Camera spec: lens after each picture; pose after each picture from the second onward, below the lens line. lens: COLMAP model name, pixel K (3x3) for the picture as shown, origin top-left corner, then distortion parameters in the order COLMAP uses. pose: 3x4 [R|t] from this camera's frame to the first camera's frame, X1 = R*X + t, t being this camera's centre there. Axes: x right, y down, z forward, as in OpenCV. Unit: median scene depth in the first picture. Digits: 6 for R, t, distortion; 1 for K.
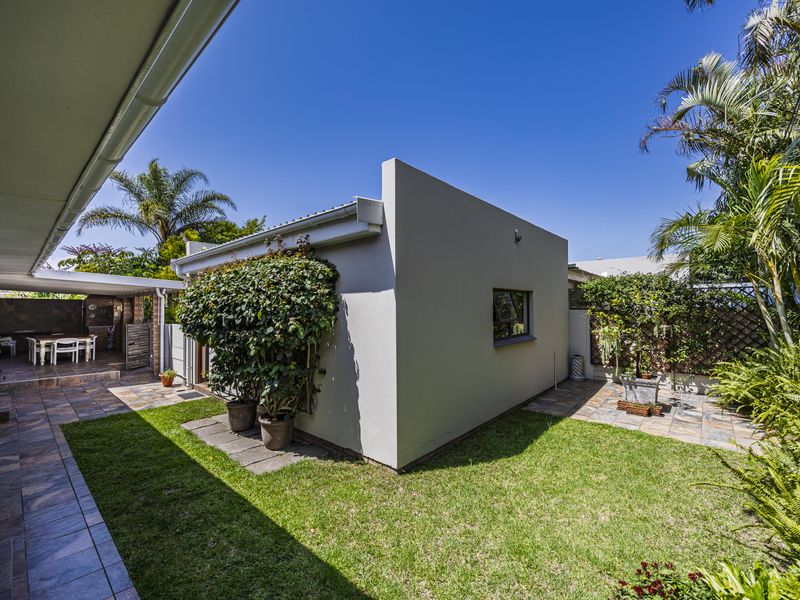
lens RADIAL K [[346.6, 0, 398.0], [0, 346.6, 299.8], [0, 0, 1]] dist [-0.001069, 0.000758]
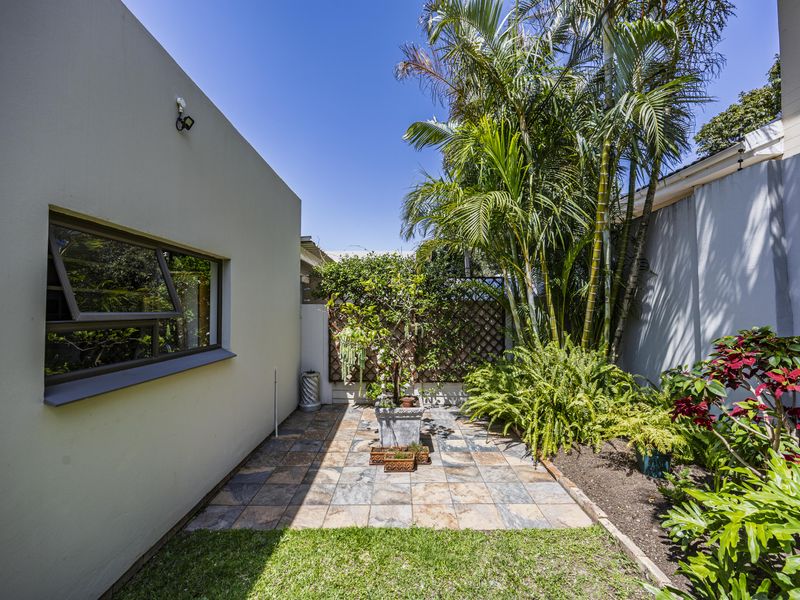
lens RADIAL K [[346.6, 0, 397.6], [0, 346.6, 298.1], [0, 0, 1]] dist [-0.001069, 0.000758]
pose [[0.753919, 0.024325, 0.656517, 0.236542], [-0.011116, 0.999644, -0.024273, 0.037496], [-0.656873, 0.011002, 0.753921, 0.453406]]
